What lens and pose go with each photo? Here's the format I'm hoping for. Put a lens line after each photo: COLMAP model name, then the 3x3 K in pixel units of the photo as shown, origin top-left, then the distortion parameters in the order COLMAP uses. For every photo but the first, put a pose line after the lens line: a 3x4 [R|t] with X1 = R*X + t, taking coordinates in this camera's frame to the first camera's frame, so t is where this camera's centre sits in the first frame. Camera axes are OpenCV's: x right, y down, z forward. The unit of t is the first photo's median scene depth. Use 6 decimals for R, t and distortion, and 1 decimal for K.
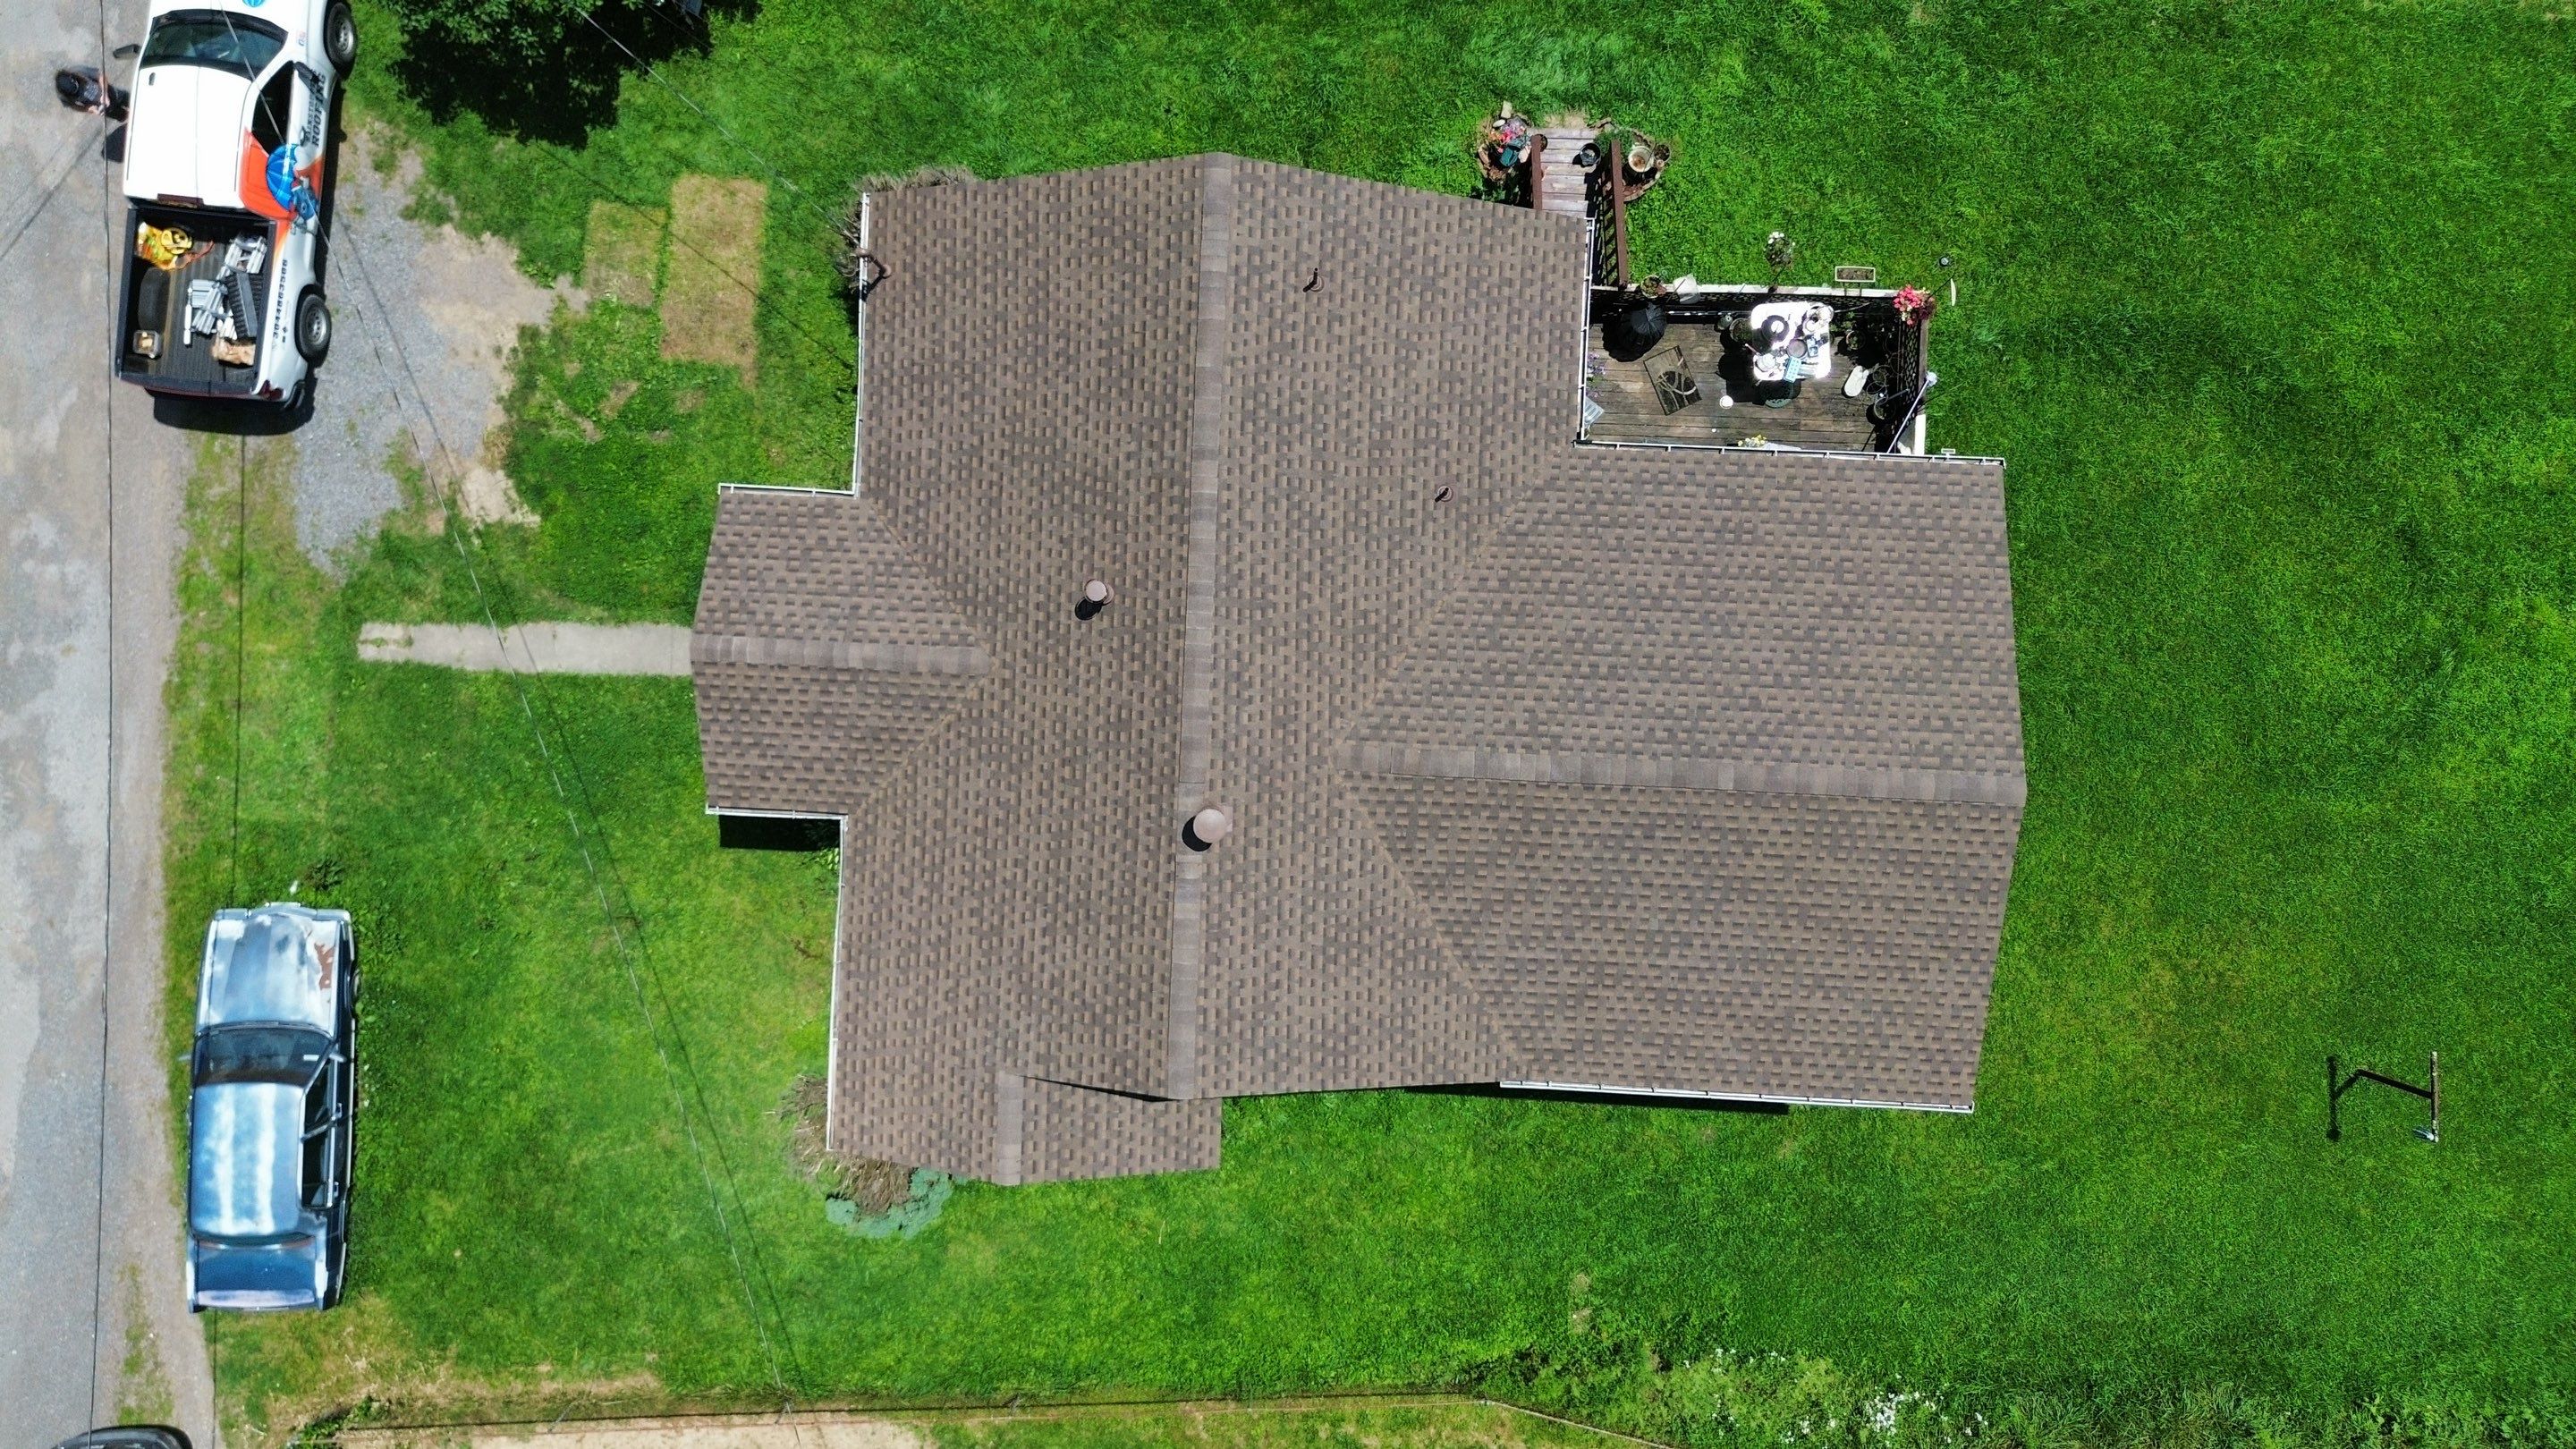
lens RADIAL K [[1825.5, 0, 1283.8], [0, 1825.5, 716.9], [0, 0, 1]] dist [0.077582, -0.077633]
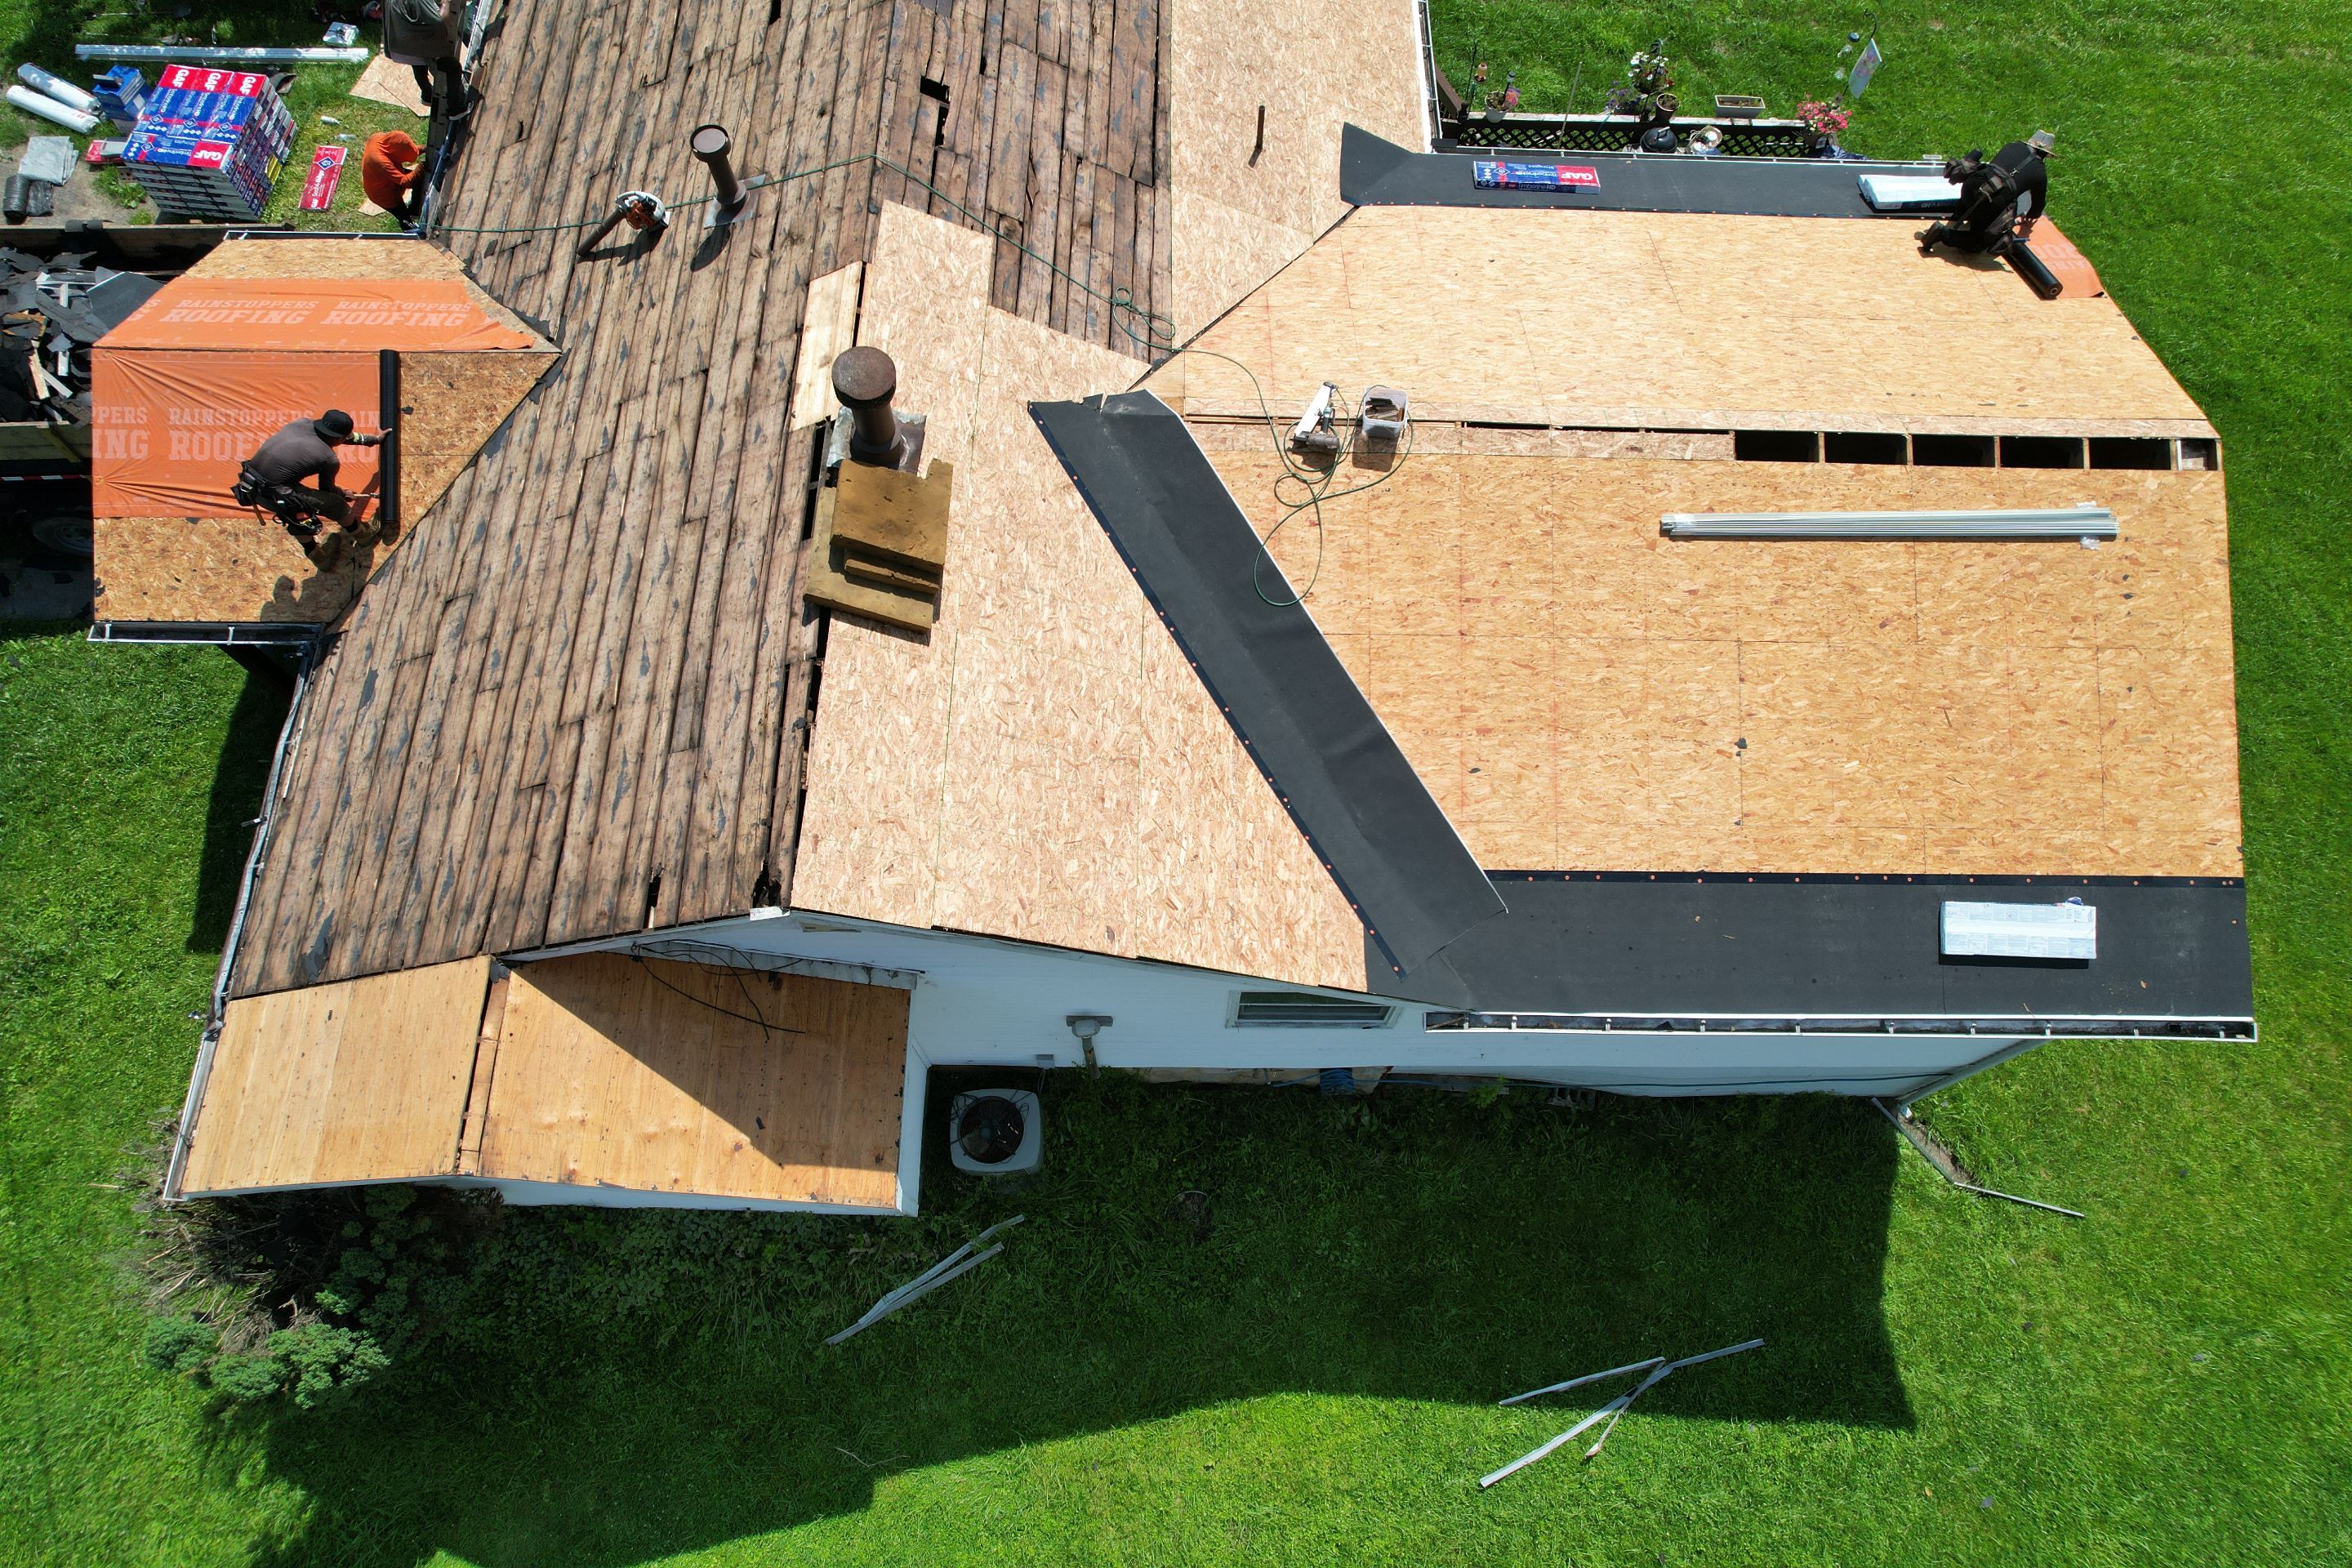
lens RADIAL K [[1499.6, 0, 1175.6], [0, 1499.6, 789.4], [0, 0, 1]] dist [-0.073643, 0.065150]
pose [[0.998977, -0.019792, 0.040670, 0.028853], [0.034378, 0.916575, -0.398383, 0.318771], [-0.029393, 0.399374, 0.916317, 0.584514]]
